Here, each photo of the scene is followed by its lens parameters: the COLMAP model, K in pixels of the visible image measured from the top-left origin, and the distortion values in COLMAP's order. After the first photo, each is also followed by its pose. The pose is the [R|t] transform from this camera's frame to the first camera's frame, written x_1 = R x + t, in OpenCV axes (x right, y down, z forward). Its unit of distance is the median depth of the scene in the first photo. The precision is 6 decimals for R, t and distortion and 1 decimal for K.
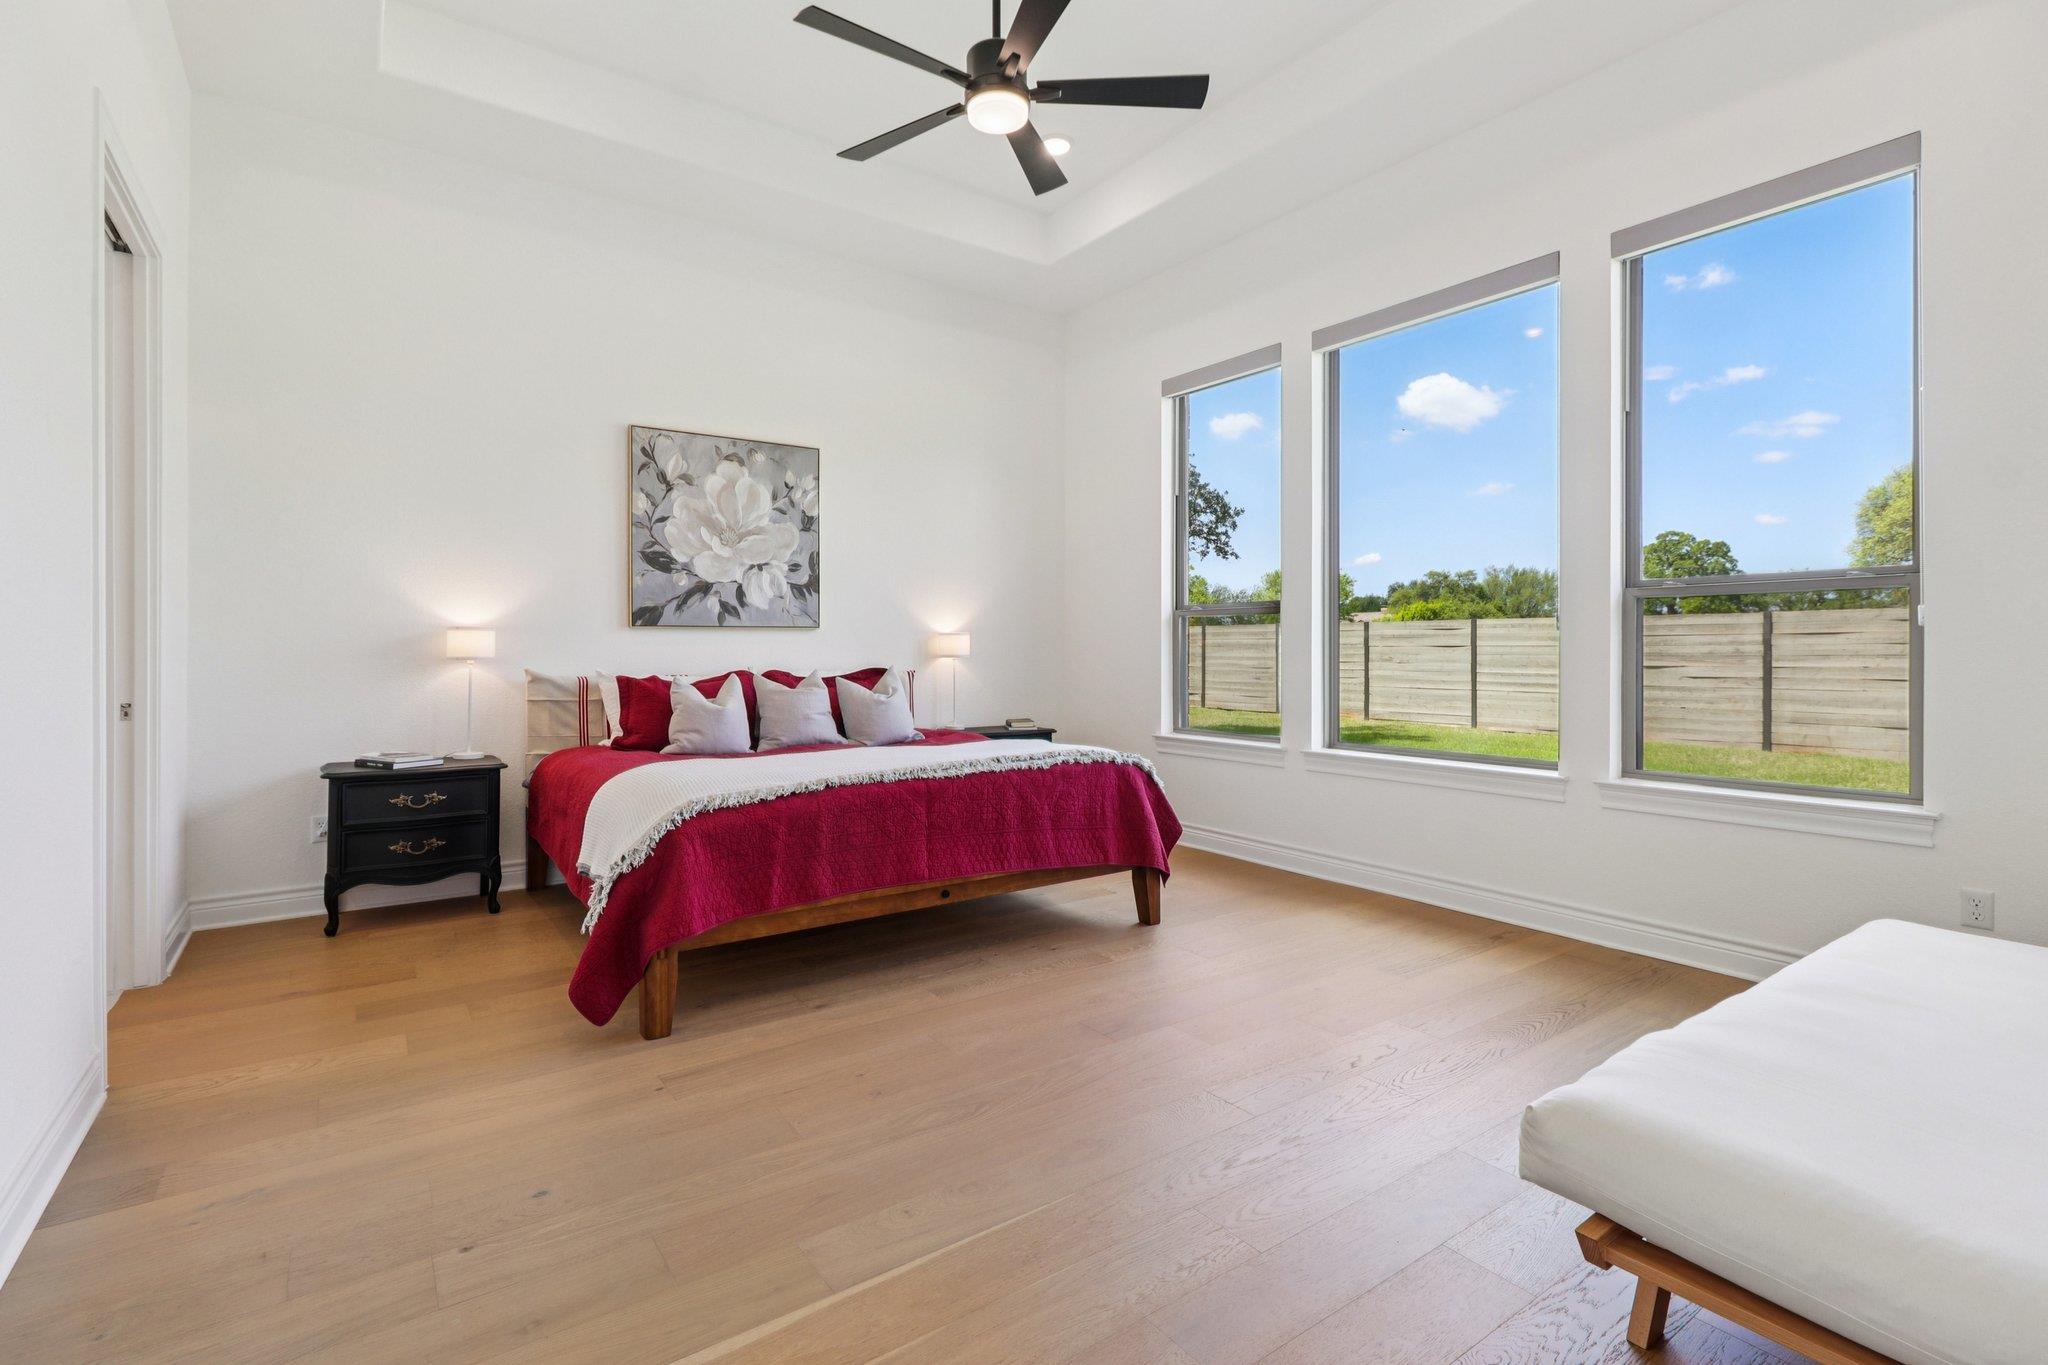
lens RADIAL K [[948.1, 0, 1020.7], [0, 948.1, 662.2], [0, 0, 1]] dist [0.002445, 0.000157]
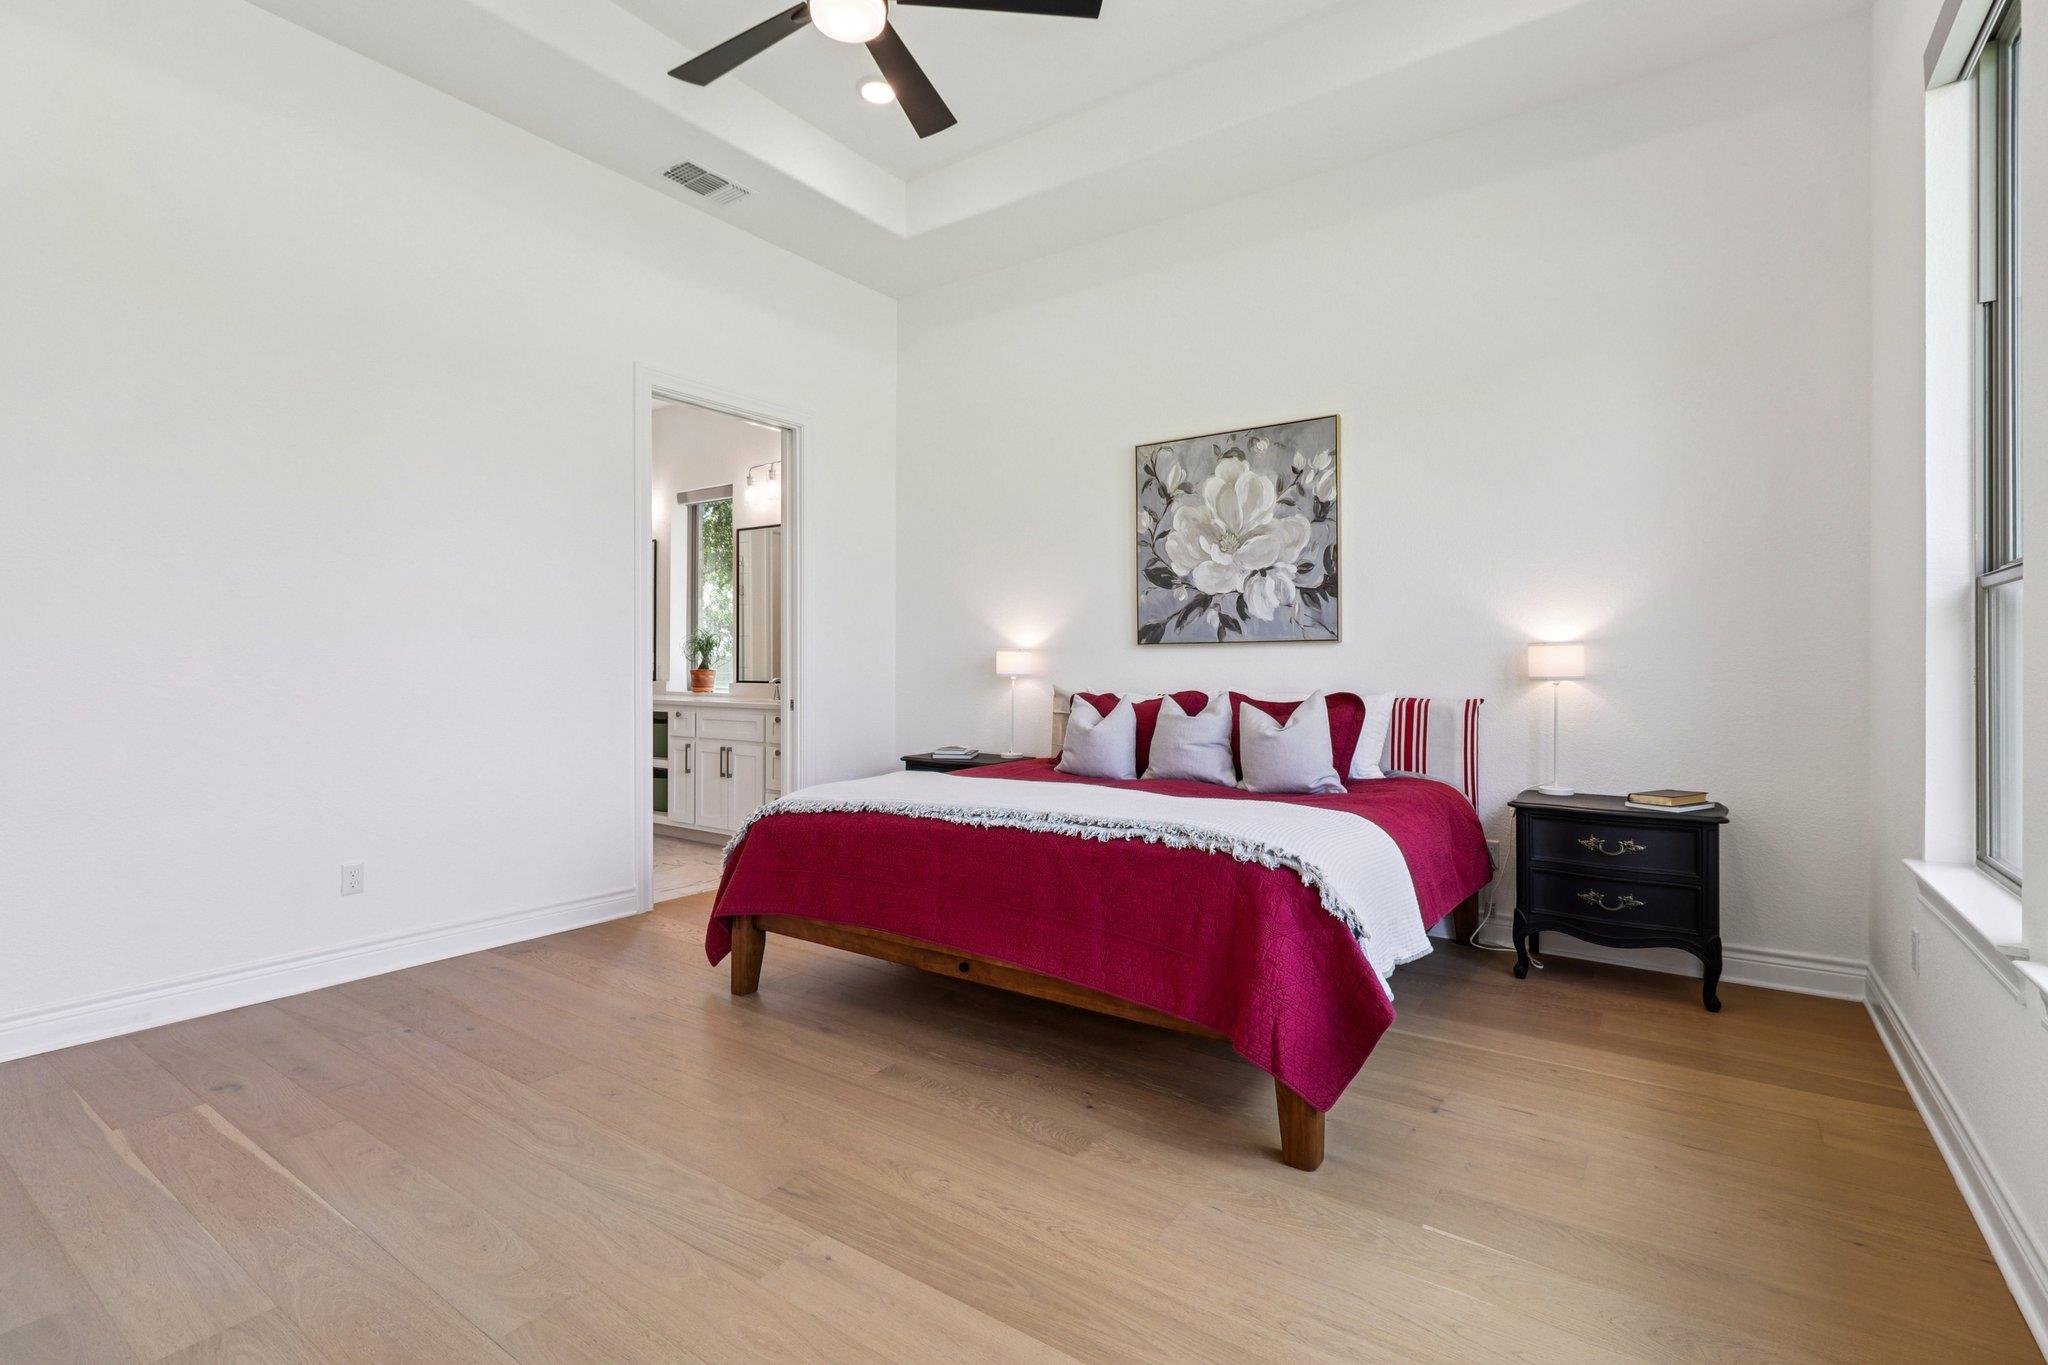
lens RADIAL K [[948.1, 0, 1022.4], [0, 948.1, 672.3], [0, 0, 1]] dist [0.002445, 0.000157]
pose [[0.334762, 0.006175, -0.942282, 0.477989], [-0.013140, 0.999912, 0.001885, -0.008318], [0.942211, 0.011751, 0.334814, 0.521137]]
